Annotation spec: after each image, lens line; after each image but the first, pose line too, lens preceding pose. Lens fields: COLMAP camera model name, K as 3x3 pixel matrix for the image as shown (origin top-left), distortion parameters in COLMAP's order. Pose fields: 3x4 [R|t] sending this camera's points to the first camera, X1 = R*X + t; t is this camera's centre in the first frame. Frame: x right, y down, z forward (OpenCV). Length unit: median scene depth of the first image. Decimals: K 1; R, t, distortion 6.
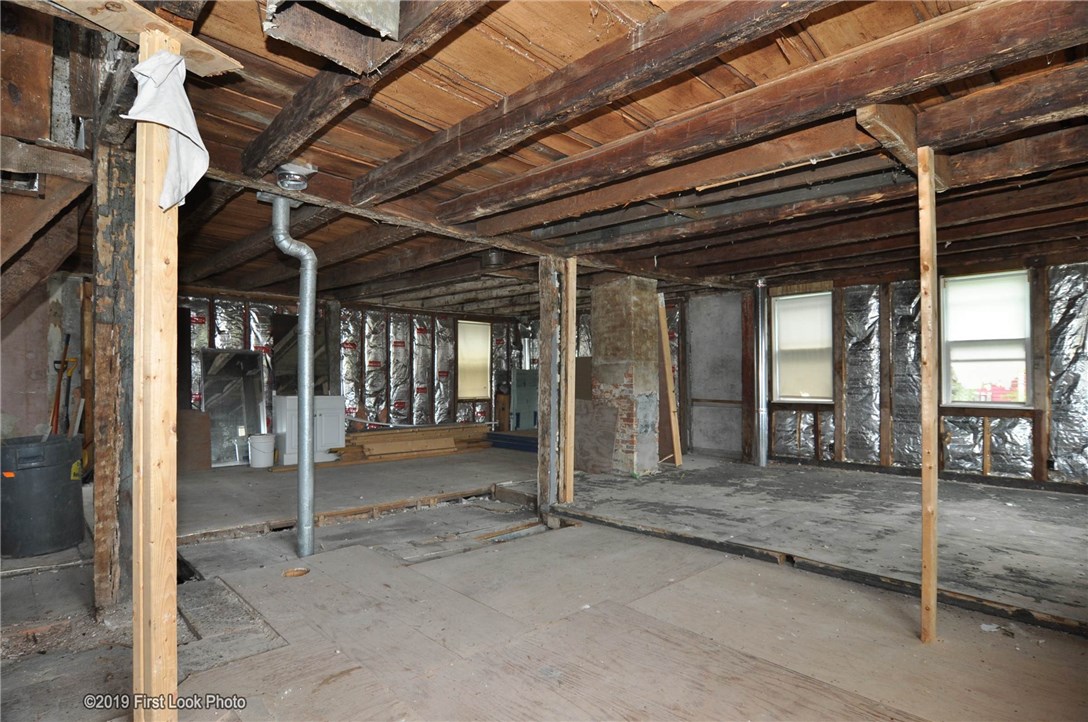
lens RADIAL K [[568.9, 0, 516.5], [0, 568.9, 359.9], [0, 0, 1]] dist [-0.011515, -0.000301]
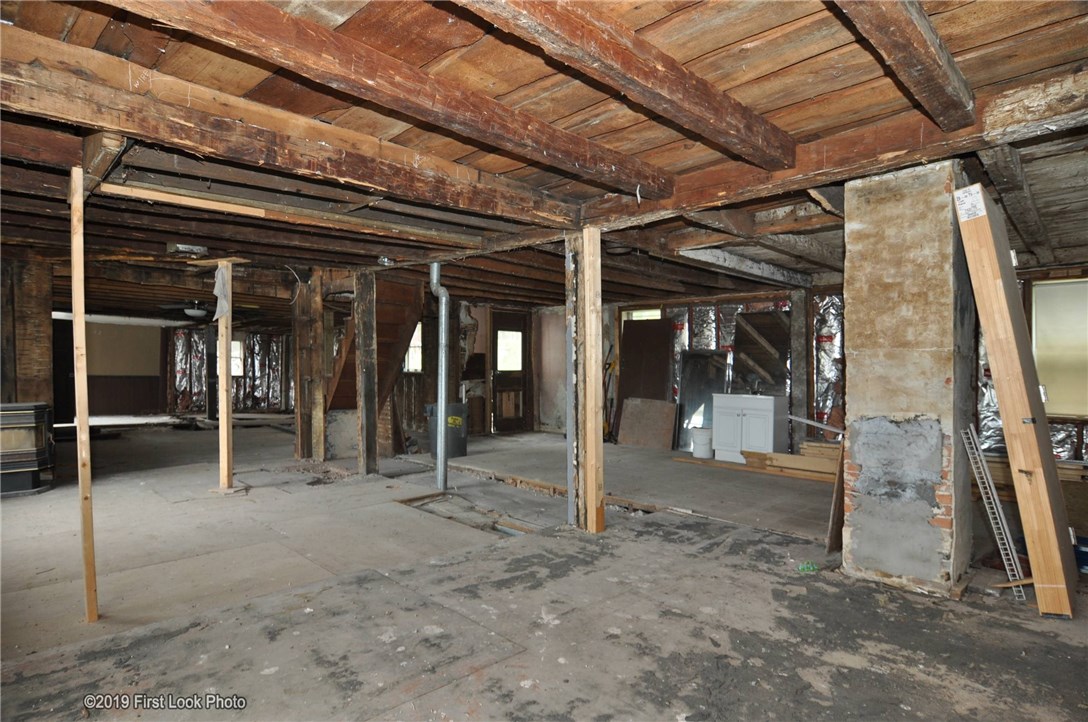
lens RADIAL K [[579.1, 0, 529.1], [0, 579.1, 373.7], [0, 0, 1]] dist [-0.008316, -0.008104]
pose [[0.047396, 0.006389, -0.998856, 0.921076], [0.021775, 0.999735, 0.007428, 0.016678], [0.998639, -0.022102, 0.047244, 0.887191]]
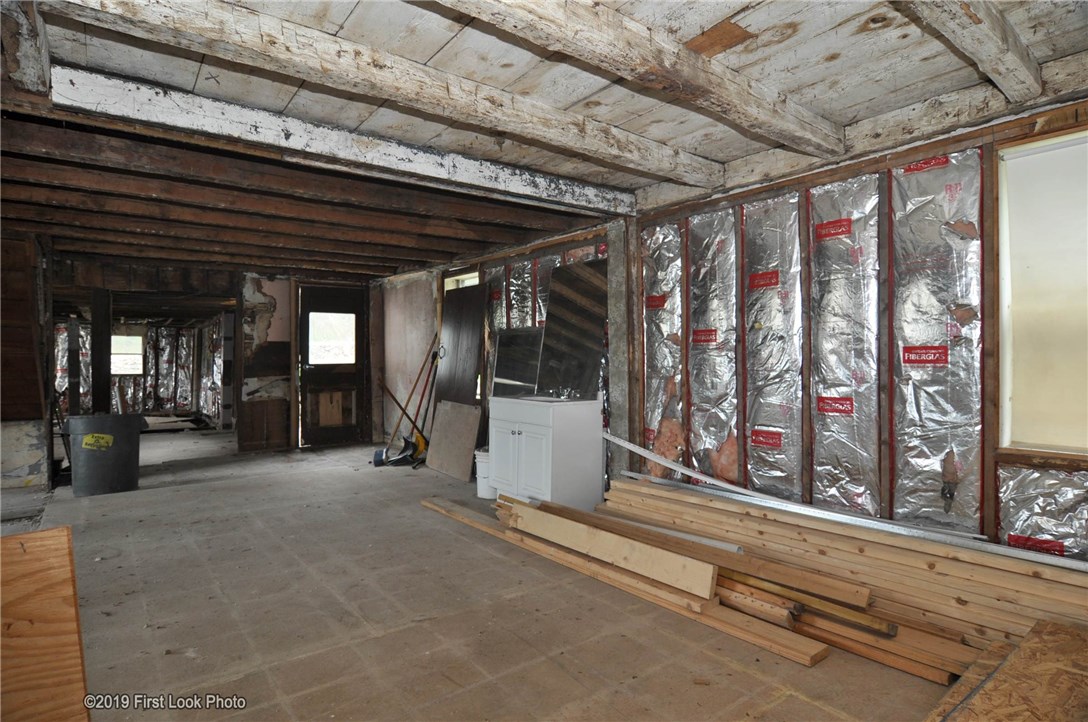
lens RADIAL K [[579.1, 0, 530.6], [0, 579.1, 364.5], [0, 0, 1]] dist [-0.008316, -0.008104]
pose [[-0.084569, 0.001820, -0.996416, 0.346607], [0.036276, 0.999341, -0.001254, 0.042475], [0.995757, -0.036252, -0.084579, 1.599607]]
